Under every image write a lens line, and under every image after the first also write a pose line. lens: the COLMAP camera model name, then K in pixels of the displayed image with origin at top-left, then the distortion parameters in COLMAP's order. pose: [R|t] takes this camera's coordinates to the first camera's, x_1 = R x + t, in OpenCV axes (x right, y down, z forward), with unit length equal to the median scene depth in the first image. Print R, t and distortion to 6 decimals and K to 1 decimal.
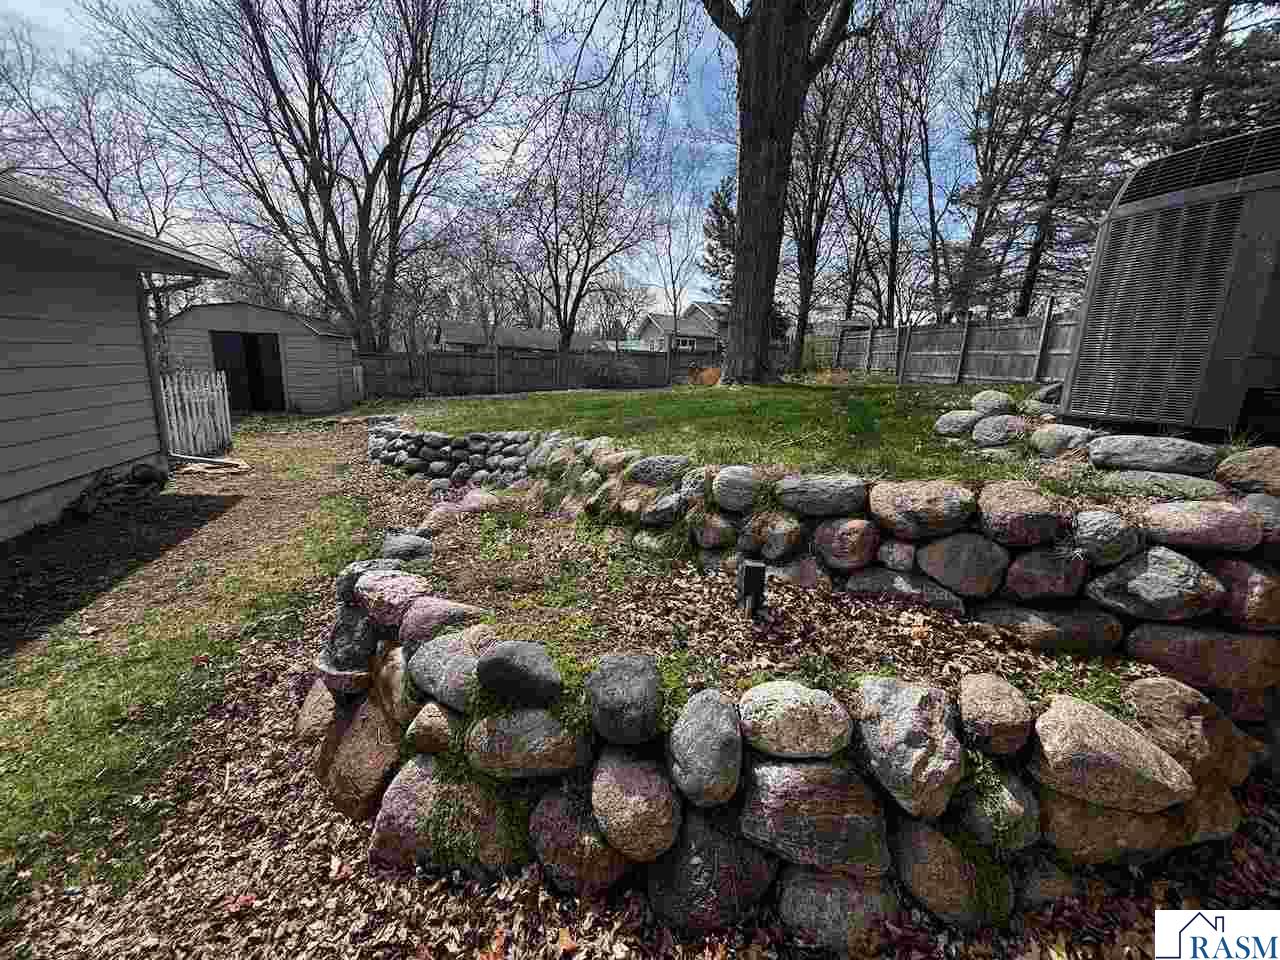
lens RADIAL K [[507.6, 0, 640.0], [0, 507.6, 480.0], [0, 0, 1]] dist [0.000239, -0.000296]
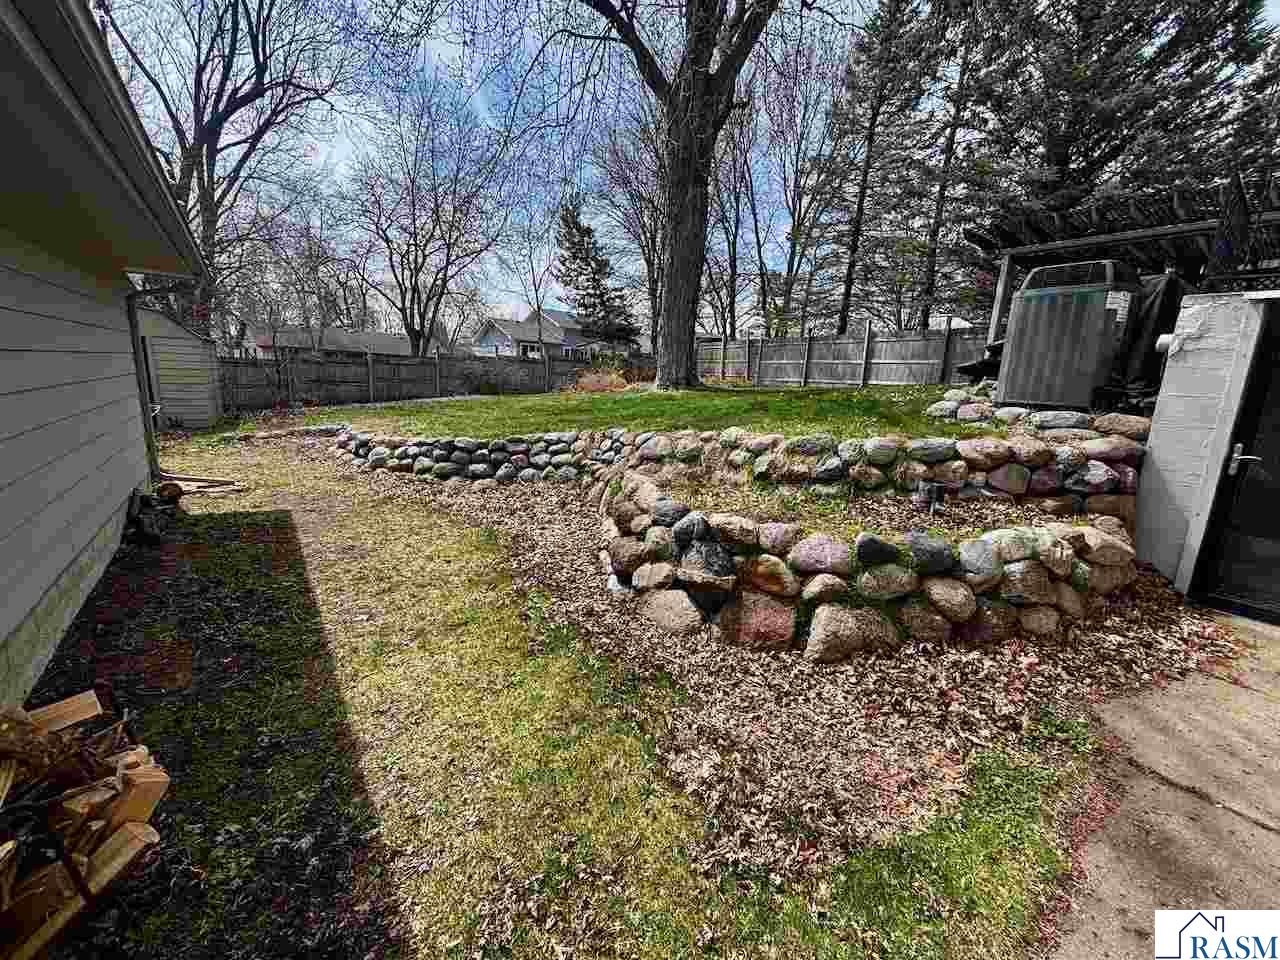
lens RADIAL K [[507.6, 0, 640.0], [0, 507.6, 480.0], [0, 0, 1]] dist [0.000239, -0.000296]
pose [[0.945097, -0.069784, 0.319251, -0.876460], [0.073156, 0.997319, 0.001431, 0.042549], [-0.318495, 0.022003, 0.947669, -0.252719]]
